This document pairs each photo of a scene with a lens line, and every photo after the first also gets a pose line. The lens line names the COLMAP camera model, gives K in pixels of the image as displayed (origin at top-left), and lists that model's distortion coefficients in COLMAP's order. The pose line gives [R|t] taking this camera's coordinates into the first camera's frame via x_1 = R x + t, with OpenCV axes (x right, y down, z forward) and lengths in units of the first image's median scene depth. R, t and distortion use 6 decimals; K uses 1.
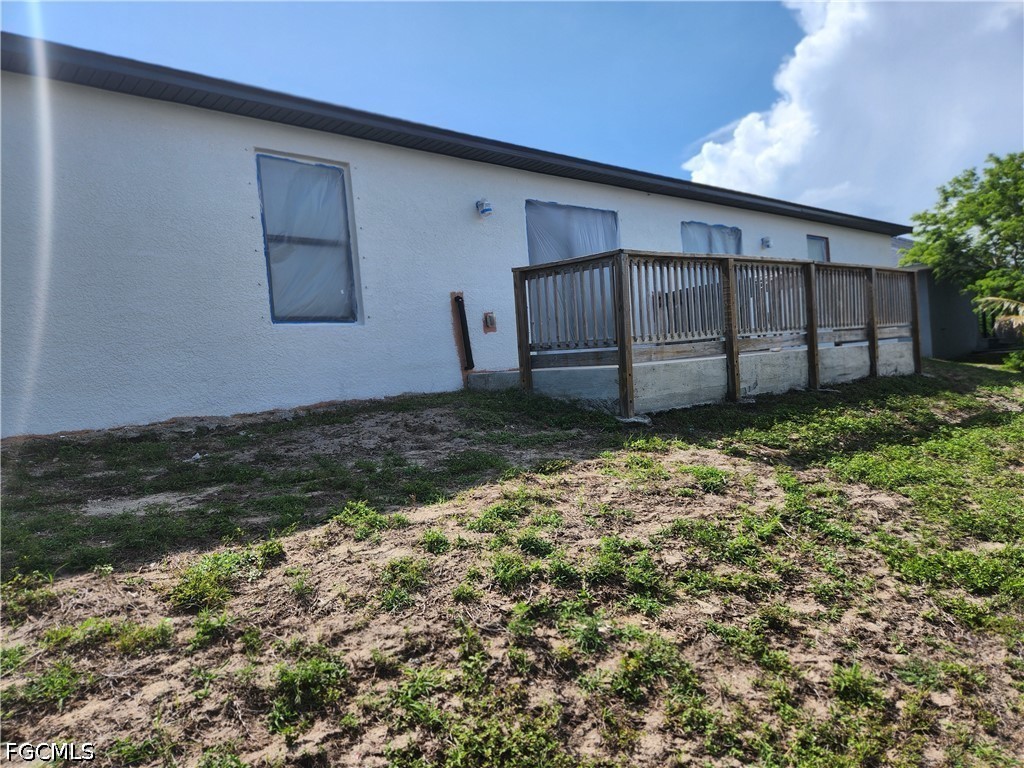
lens RADIAL K [[677.4, 0, 510.9], [0, 677.4, 400.8], [0, 0, 1]] dist [0.064918, -0.046727]
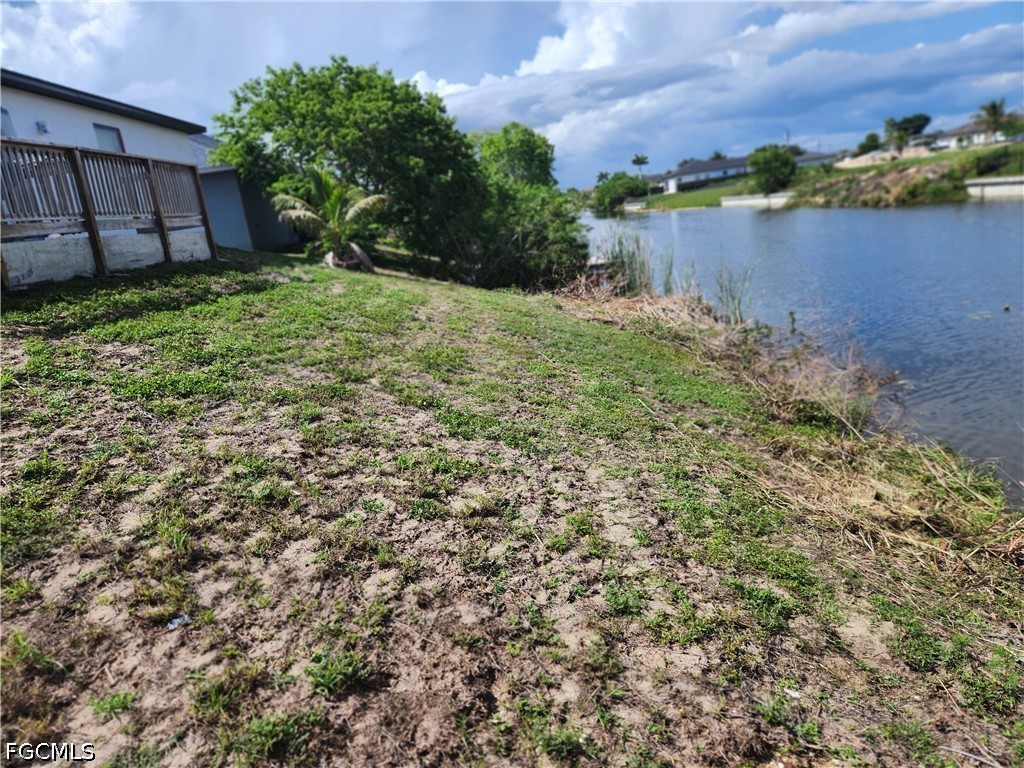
lens RADIAL K [[677.4, 0, 510.9], [0, 677.4, 400.8], [0, 0, 1]] dist [0.064918, -0.046727]
pose [[0.663814, -0.207010, 0.718678, 0.053023], [0.111671, 0.977593, 0.178442, 0.045968], [-0.739514, -0.038197, 0.672057, -0.150865]]
